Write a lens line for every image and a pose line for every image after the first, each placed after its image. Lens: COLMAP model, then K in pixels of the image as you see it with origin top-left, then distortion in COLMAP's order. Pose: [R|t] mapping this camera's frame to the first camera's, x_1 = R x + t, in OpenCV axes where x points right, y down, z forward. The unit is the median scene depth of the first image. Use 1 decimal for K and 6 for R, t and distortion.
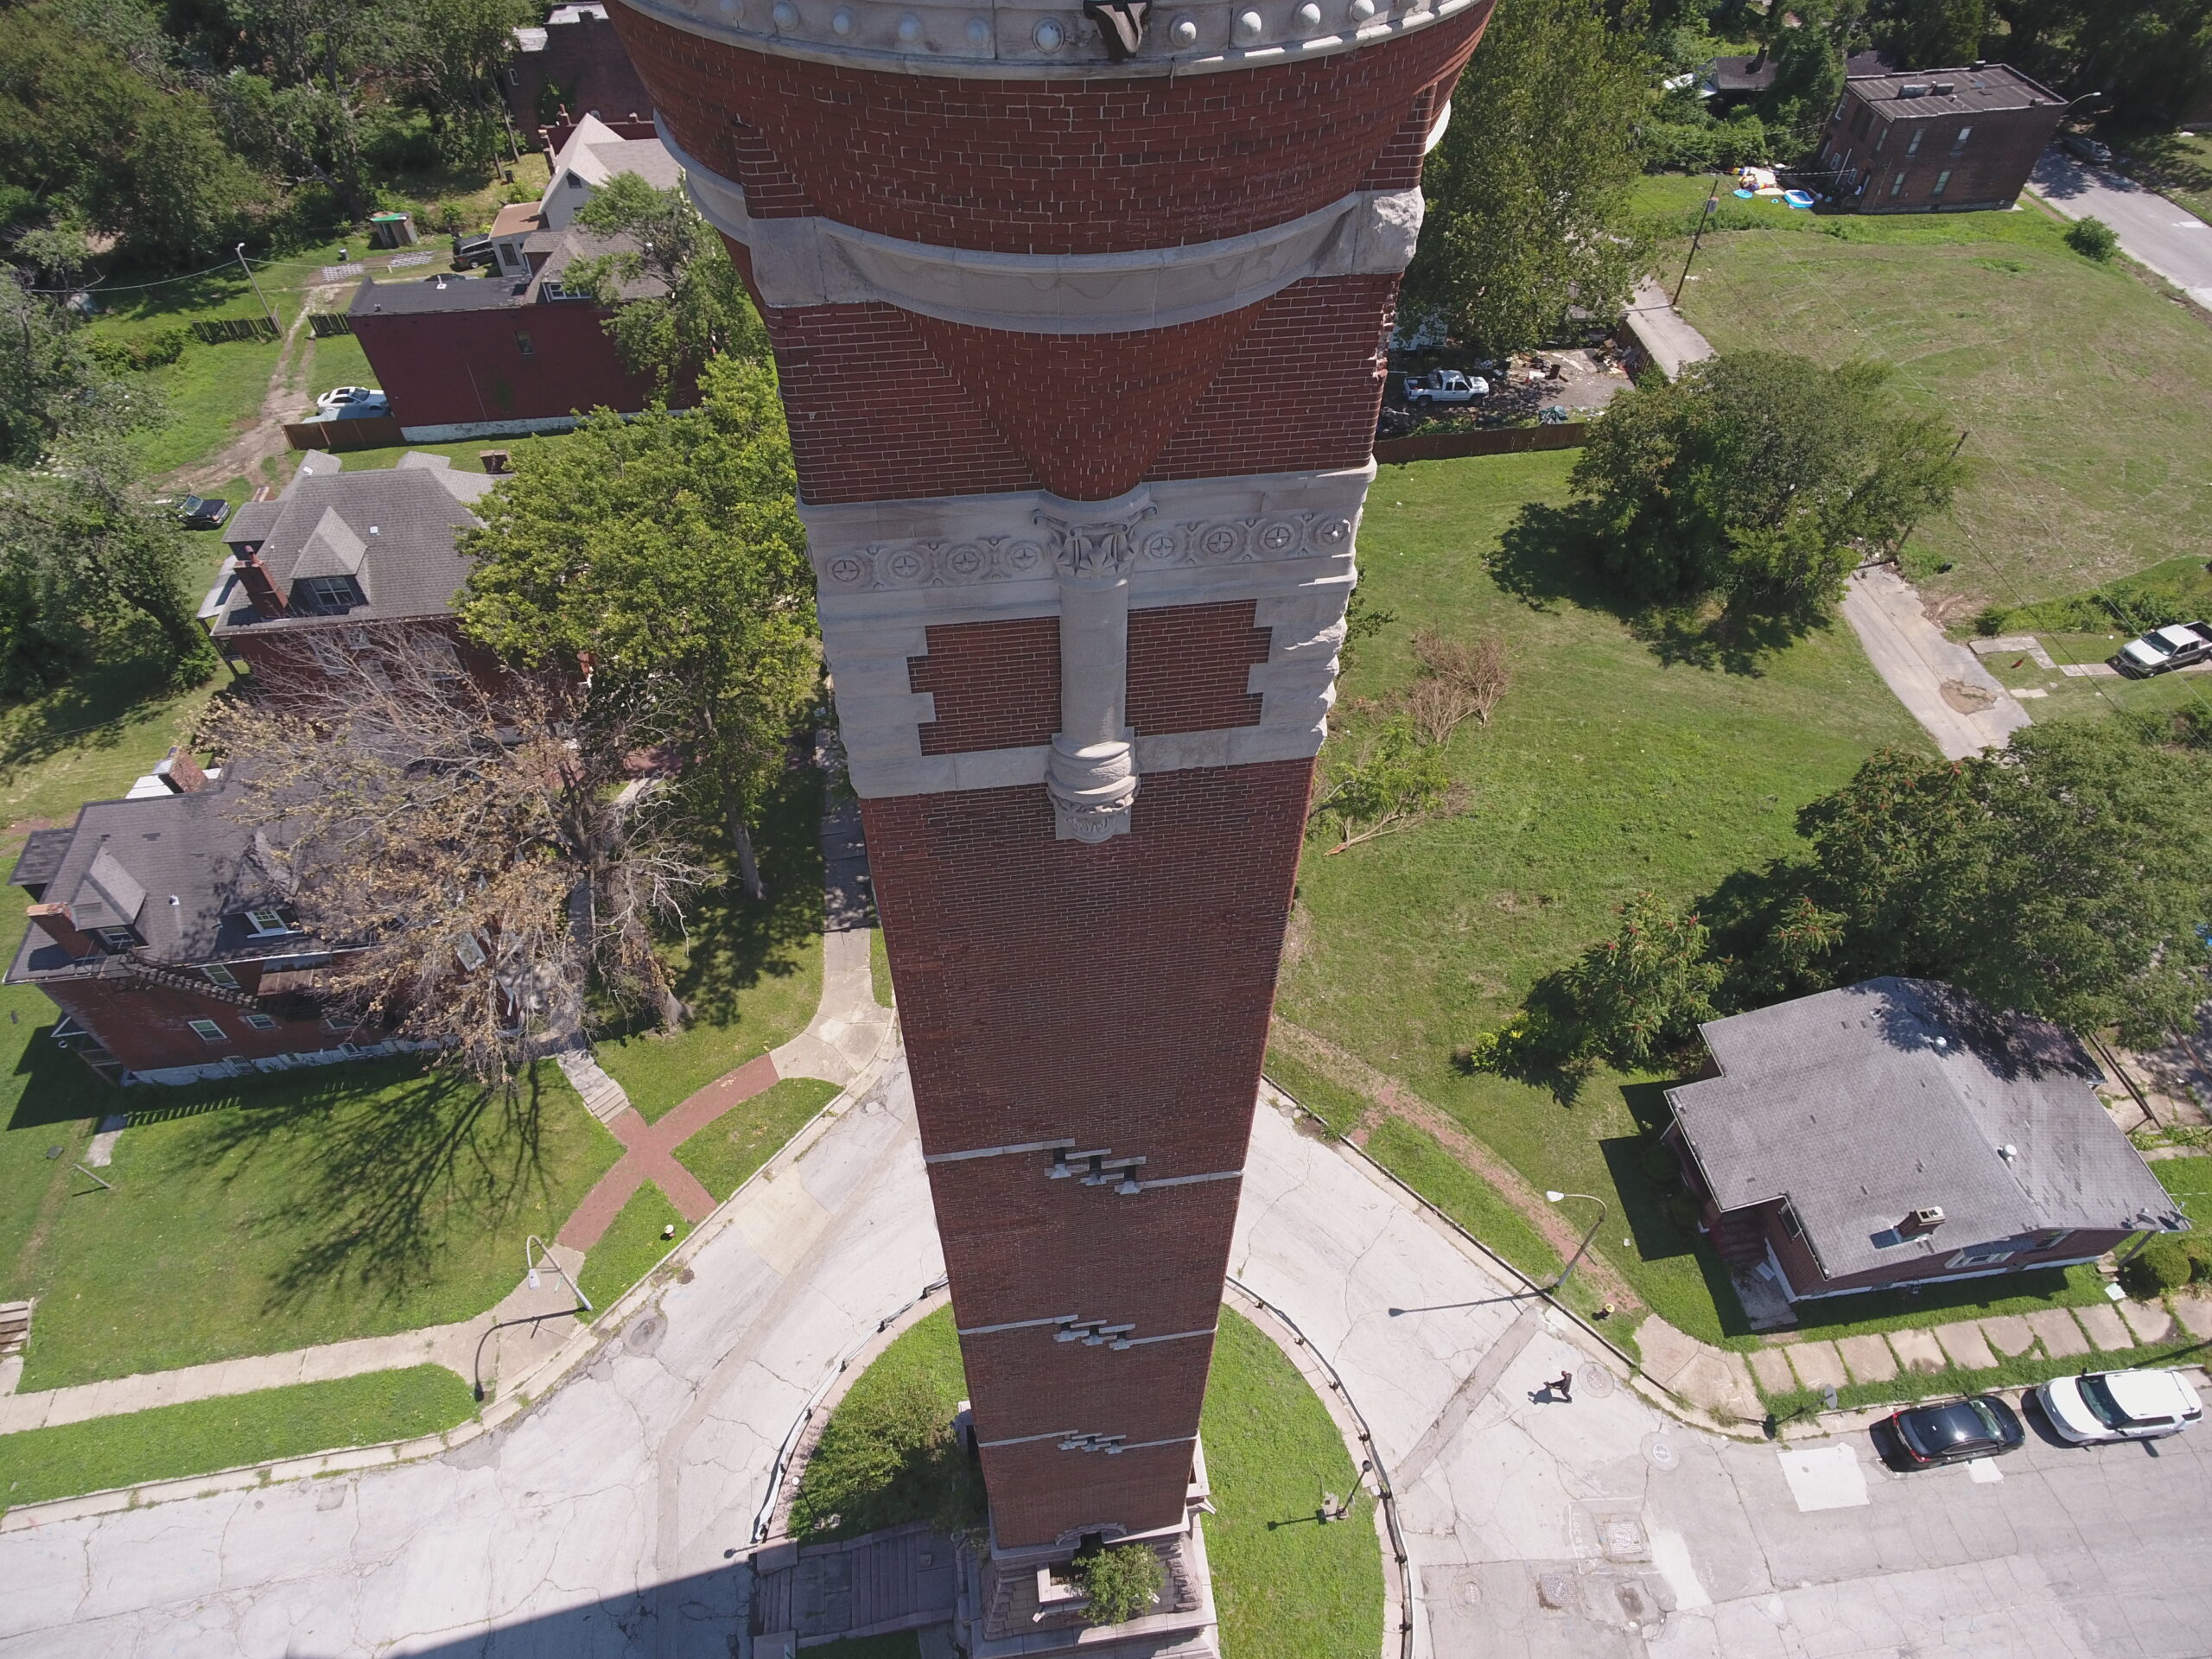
lens RADIAL K [[1307.0, 0, 1103.7], [0, 1307.0, 801.3], [0, 0, 1]] dist [-0.001503, -0.003216]
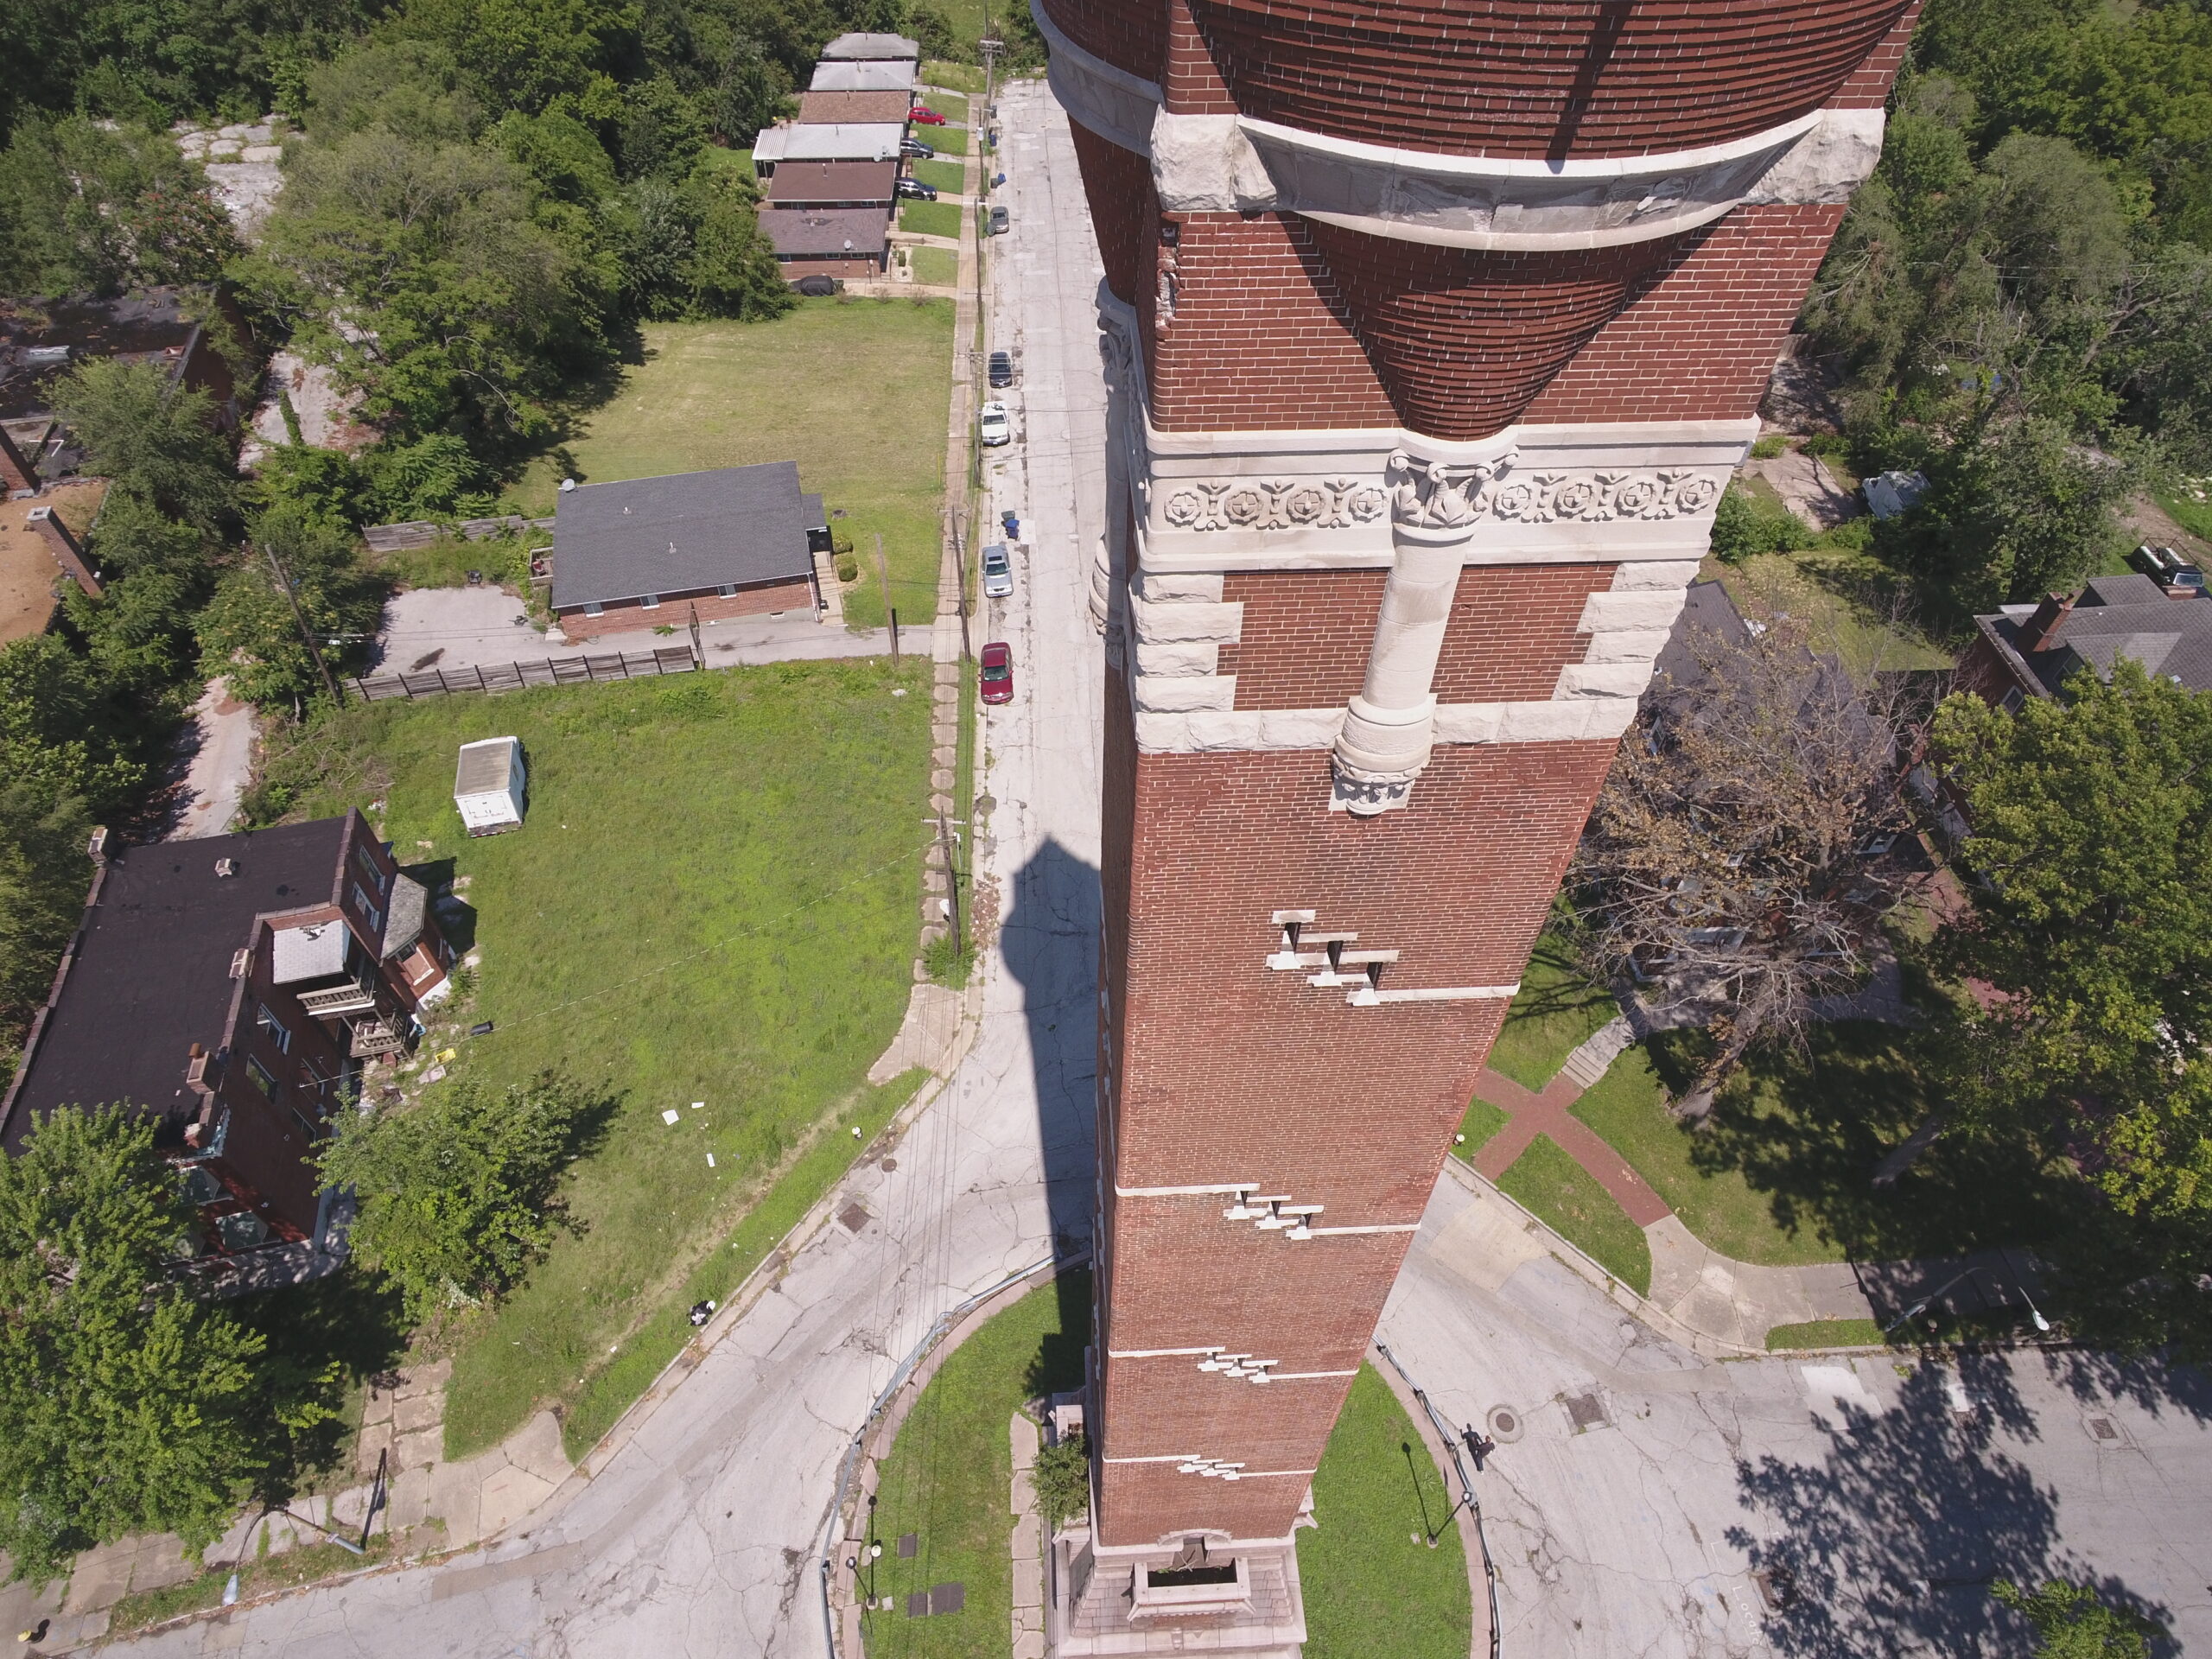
lens RADIAL K [[1307.0, 0, 1101.3], [0, 1307.0, 802.7], [0, 0, 1]] dist [-0.001503, -0.003216]
pose [[-0.082181, 0.731862, -0.676479, 0.209346], [-0.744786, 0.405927, 0.529639, -0.125453], [0.662224, 0.547359, 0.511721, 0.134218]]
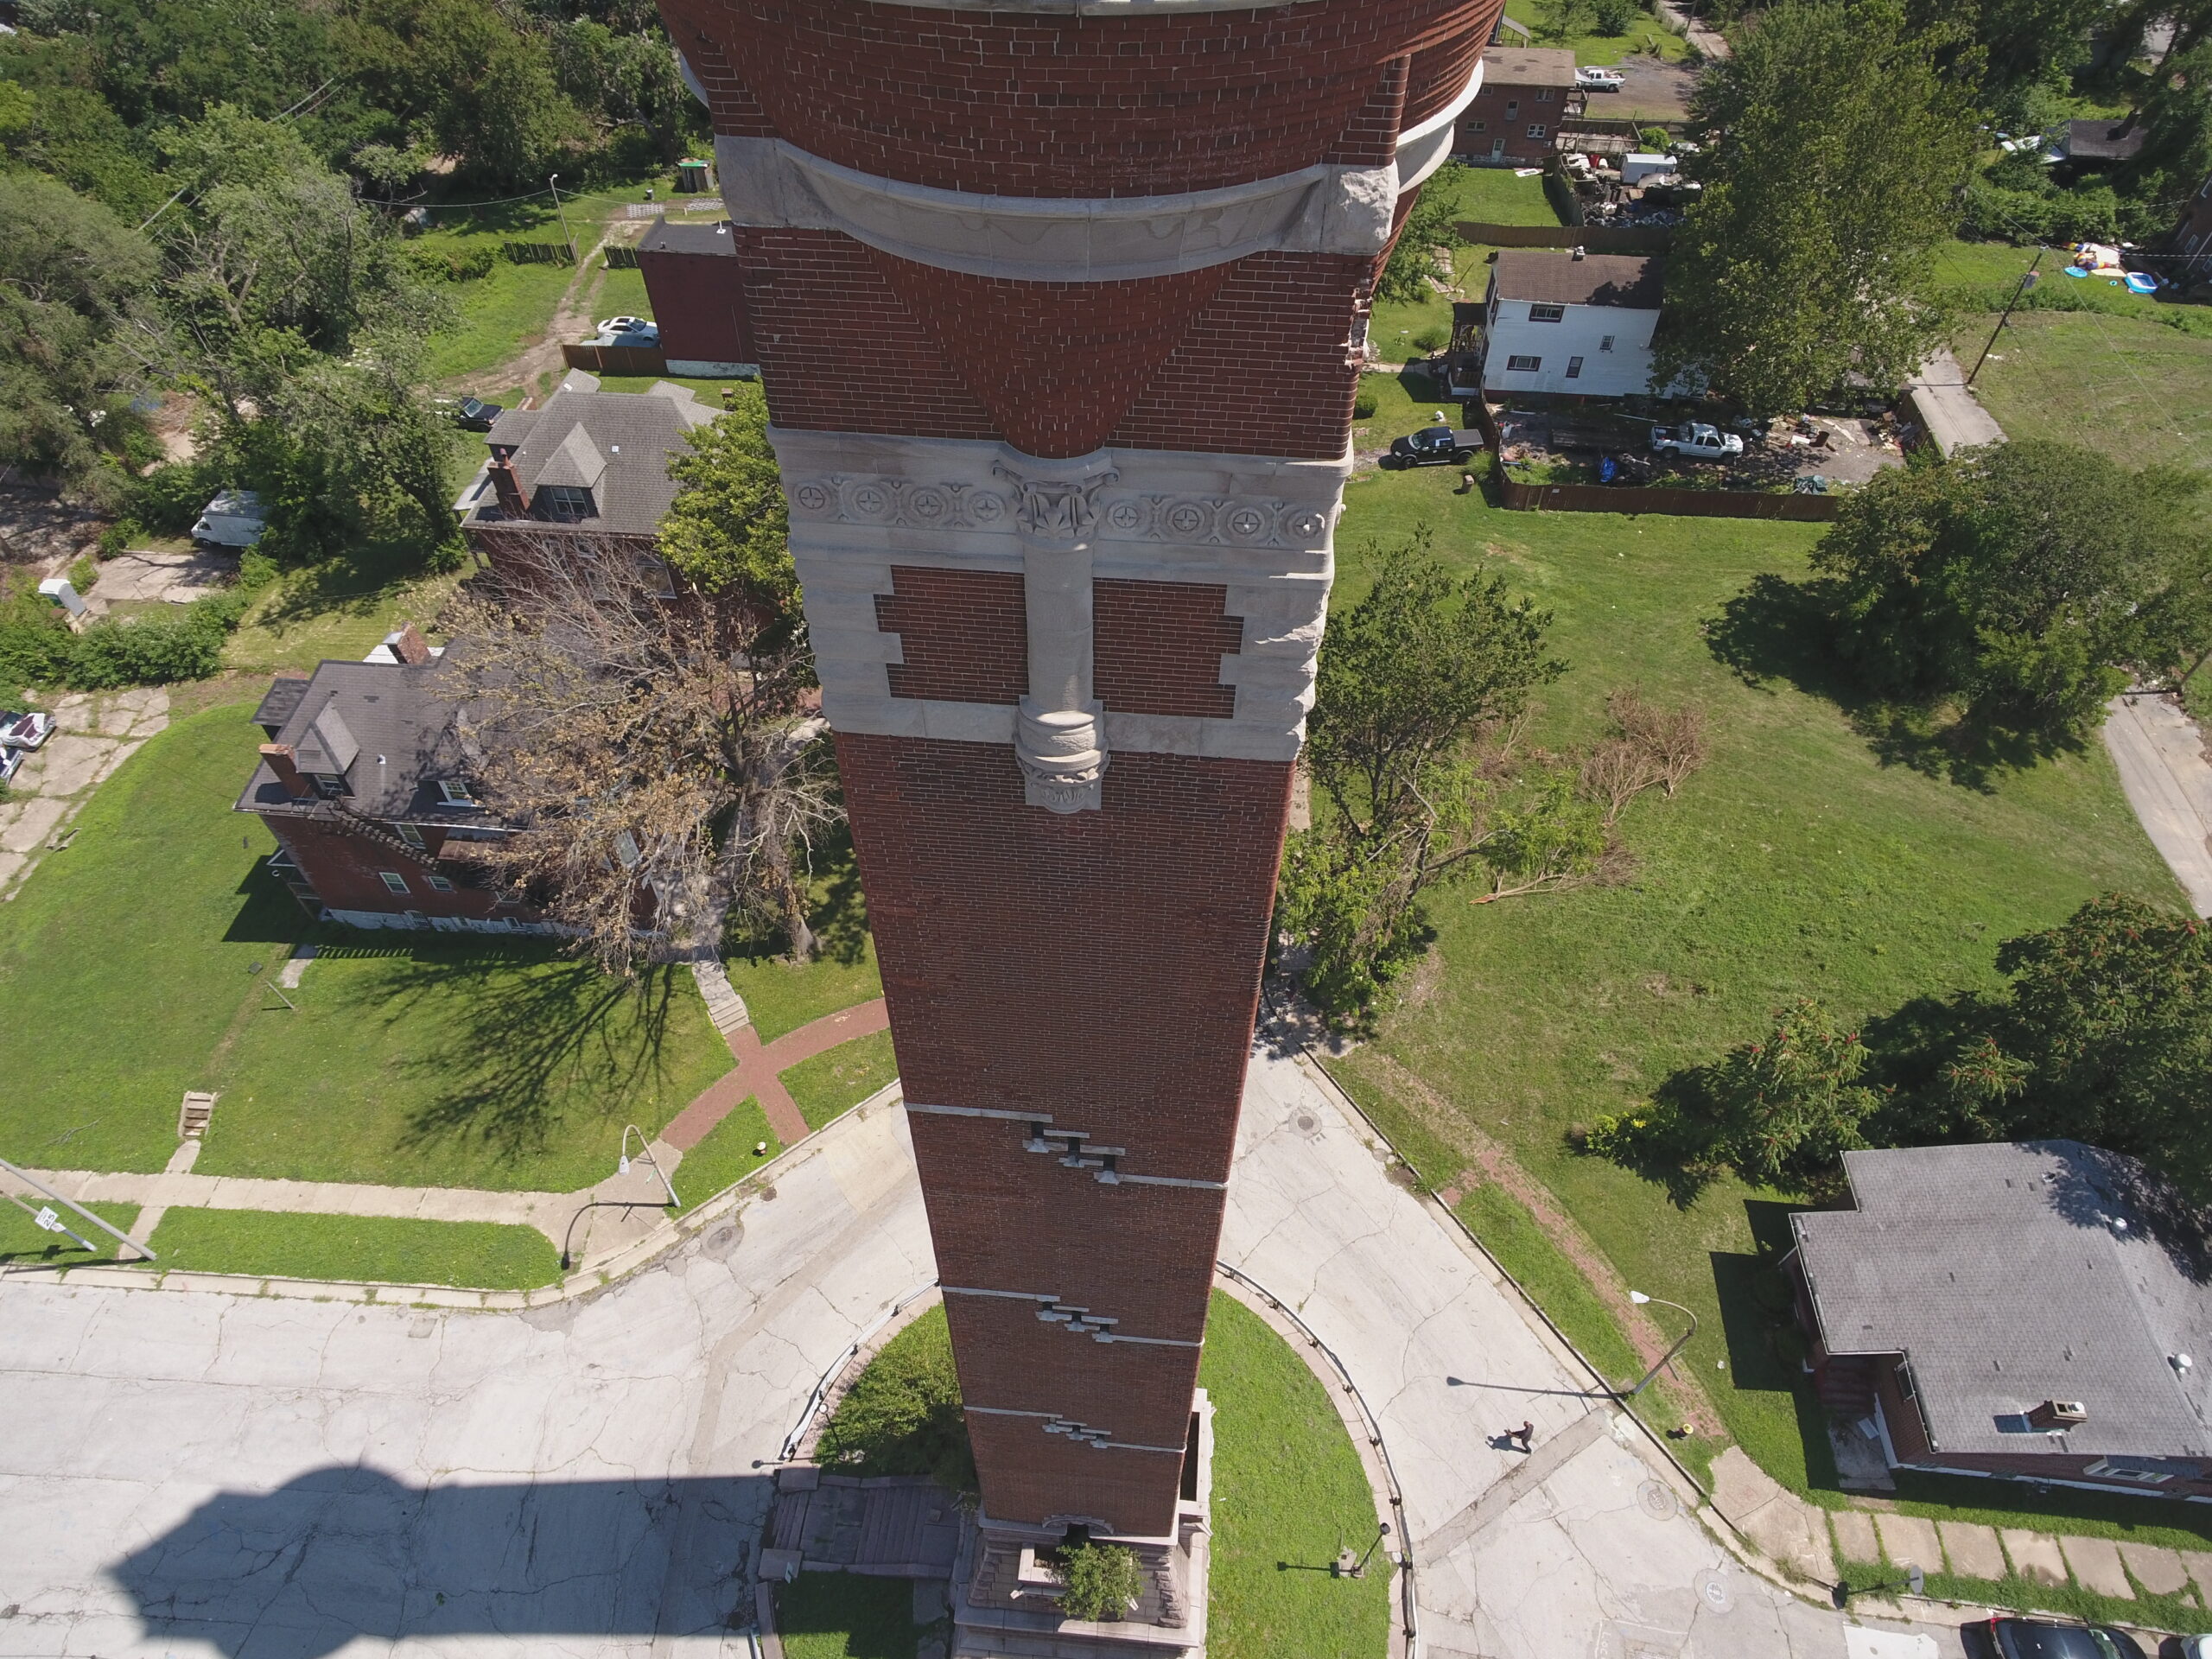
lens RADIAL K [[1307.0, 0, 1102.5], [0, 1307.0, 801.2], [0, 0, 1]] dist [-0.001503, -0.003216]
pose [[0.975931, 0.161150, -0.146934, 0.043678], [-0.161471, 0.986829, 0.009824, 0.002042], [0.146581, 0.014138, 0.989098, 0.005956]]
